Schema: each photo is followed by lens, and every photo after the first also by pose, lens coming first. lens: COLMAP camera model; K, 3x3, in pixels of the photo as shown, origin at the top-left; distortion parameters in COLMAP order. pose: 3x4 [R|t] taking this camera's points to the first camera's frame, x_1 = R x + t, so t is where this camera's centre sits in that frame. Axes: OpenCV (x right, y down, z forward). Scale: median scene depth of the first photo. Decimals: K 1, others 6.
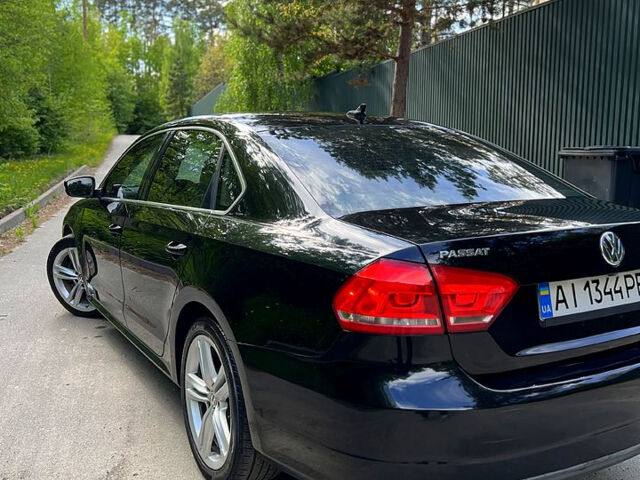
lens RADIAL K [[637.9, 0, 323.0], [0, 637.9, 241.8], [0, 0, 1]] dist [0.011334, 0.000000]
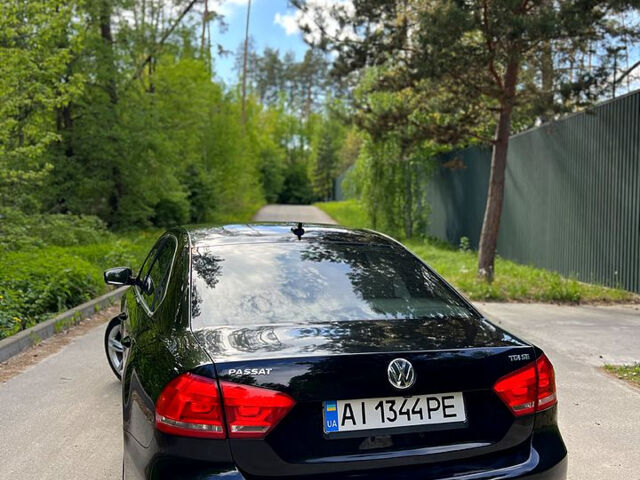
lens RADIAL K [[637.9, 0, 323.2], [0, 637.9, 239.7], [0, 0, 1]] dist [0.011334, 0.000000]
pose [[0.971984, 0.021262, -0.234084, 0.232232], [-0.046554, 0.993585, -0.103059, -0.041026], [0.230392, 0.111069, 0.966739, -0.060040]]
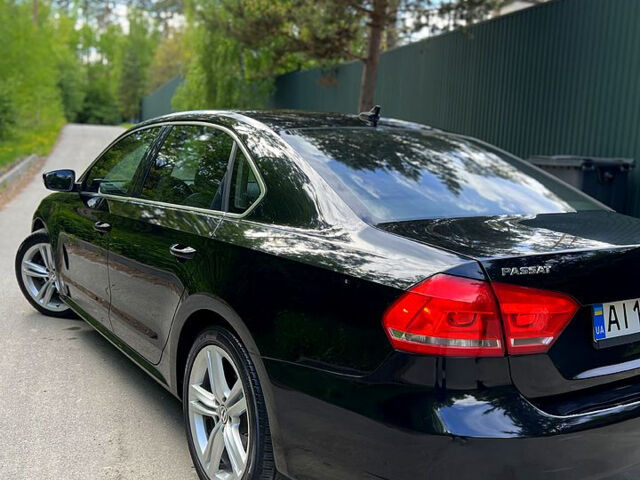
lens RADIAL K [[637.9, 0, 316.6], [0, 637.9, 244.8], [0, 0, 1]] dist [0.011334, 0.000000]
pose [[0.997101, 0.029231, 0.070256, -0.056349], [-0.029694, 0.999544, 0.005552, -0.006087], [-0.070062, -0.007622, 0.997514, 0.028706]]
